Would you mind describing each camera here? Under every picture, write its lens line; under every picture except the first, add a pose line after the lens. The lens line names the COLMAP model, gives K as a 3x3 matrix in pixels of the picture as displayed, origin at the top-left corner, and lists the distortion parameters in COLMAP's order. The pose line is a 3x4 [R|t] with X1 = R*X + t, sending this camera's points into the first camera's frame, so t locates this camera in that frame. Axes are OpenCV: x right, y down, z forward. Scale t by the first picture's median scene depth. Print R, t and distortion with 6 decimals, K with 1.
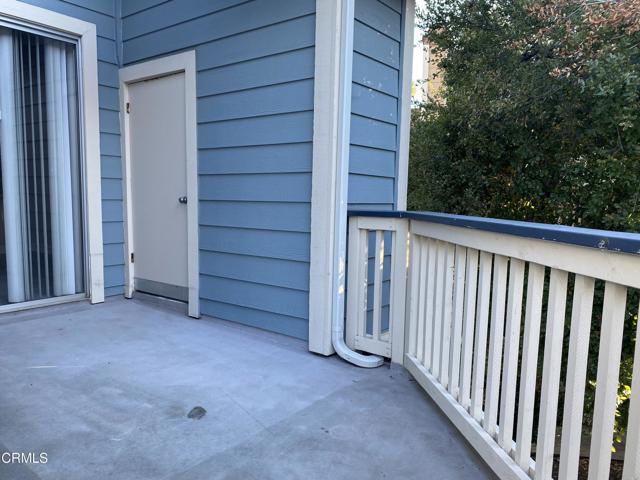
lens RADIAL K [[490.7, 0, 315.3], [0, 490.7, 240.5], [0, 0, 1]] dist [0.053479, -0.048733]
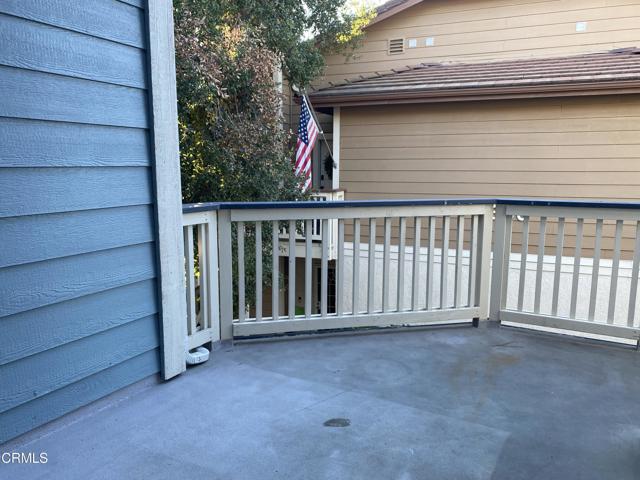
lens RADIAL K [[490.7, 0, 316.2], [0, 490.7, 239.5], [0, 0, 1]] dist [0.053479, -0.048733]
pose [[-0.145957, -0.165129, 0.975412, -1.058308], [0.093286, 0.979280, 0.179743, -0.175745], [-0.984883, 0.117227, -0.127529, 1.054586]]
